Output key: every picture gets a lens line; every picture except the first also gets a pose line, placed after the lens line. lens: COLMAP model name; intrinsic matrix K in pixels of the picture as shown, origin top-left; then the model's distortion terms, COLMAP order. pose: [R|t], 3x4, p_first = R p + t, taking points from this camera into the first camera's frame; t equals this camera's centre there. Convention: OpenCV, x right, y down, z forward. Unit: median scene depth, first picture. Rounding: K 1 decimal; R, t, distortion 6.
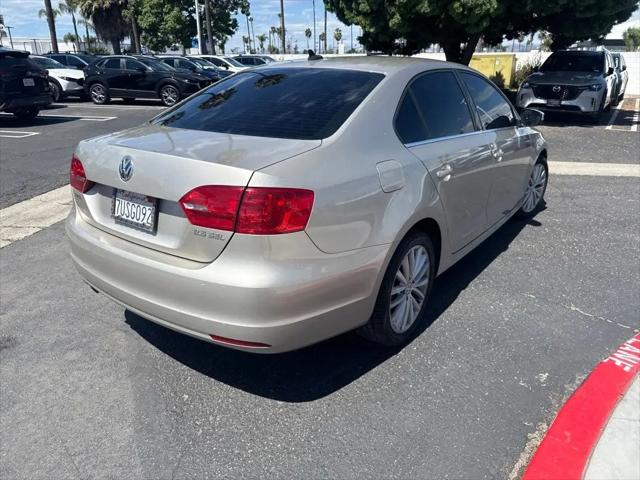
lens RADIAL K [[455.8, 0, 316.6], [0, 455.8, 234.8], [0, 0, 1]] dist [0.019051, -0.026203]
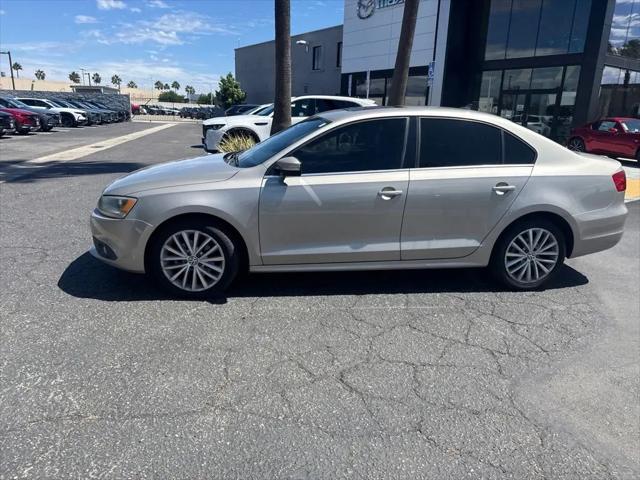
lens RADIAL K [[455.8, 0, 318.7], [0, 455.8, 237.6], [0, 0, 1]] dist [0.019051, -0.026203]
pose [[-0.712664, -0.210469, 0.669188, -0.346465], [0.208756, 0.847087, 0.488738, -0.391055], [-0.669724, 0.488003, -0.559752, 1.076112]]
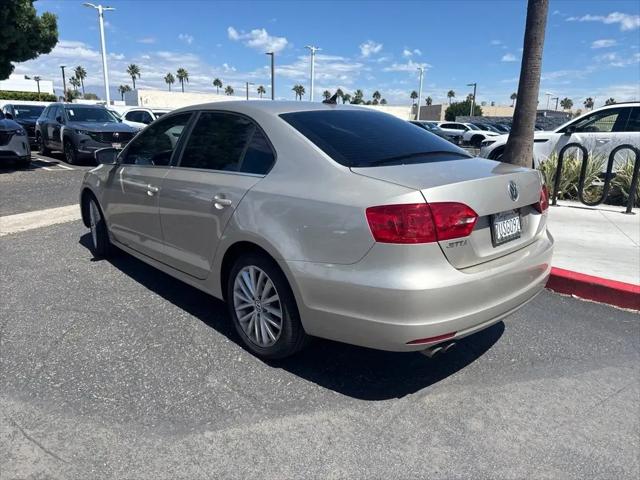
lens RADIAL K [[455.8, 0, 316.4], [0, 455.8, 242.0], [0, 0, 1]] dist [0.019051, -0.026203]
pose [[0.176561, -0.244321, 0.953485, -0.523242], [0.319224, 0.930557, 0.179333, -0.123899], [-0.931087, 0.272712, 0.242293, 0.381608]]
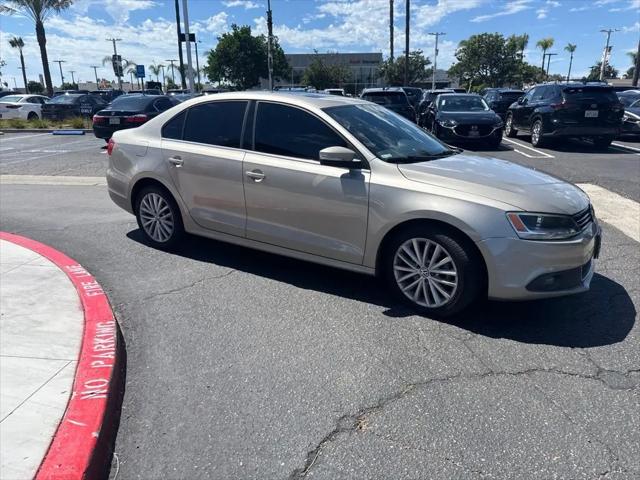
lens RADIAL K [[455.8, 0, 318.4], [0, 455.8, 242.5], [0, 0, 1]] dist [0.019051, -0.026203]
pose [[0.073711, 0.297255, -0.951949, 0.788383], [-0.346032, 0.902867, 0.255135, -0.187644], [0.935323, 0.310598, 0.169410, 0.519155]]
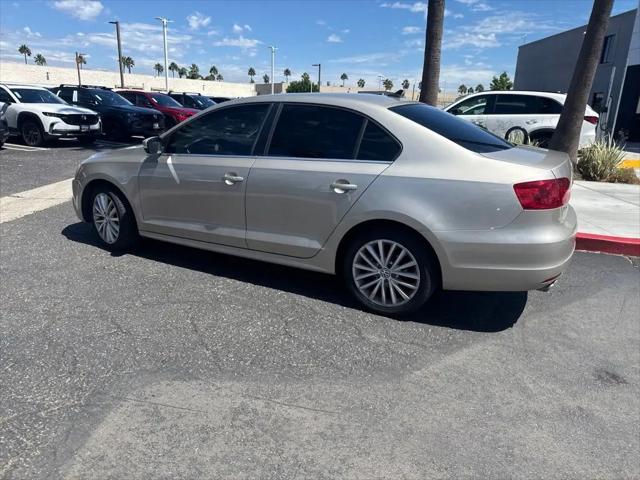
lens RADIAL K [[455.8, 0, 316.7], [0, 455.8, 243.1], [0, 0, 1]] dist [0.019051, -0.026203]
pose [[-0.165115, -0.291147, 0.942322, -0.593963], [0.309641, 0.891826, 0.329801, -0.228245], [-0.936408, 0.346237, -0.057103, 0.639637]]
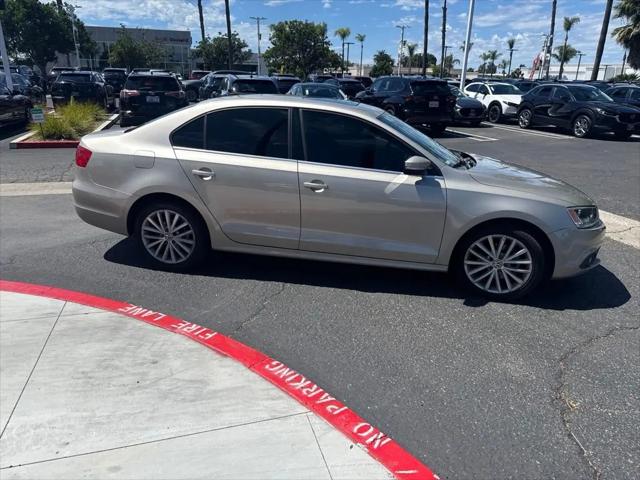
lens RADIAL K [[455.8, 0, 318.0], [0, 455.8, 234.6], [0, 0, 1]] dist [0.019051, -0.026203]
pose [[0.460368, 0.291036, -0.838665, 0.701583], [-0.330948, 0.932893, 0.142068, -0.113972], [0.823732, 0.212151, 0.525792, 0.231183]]
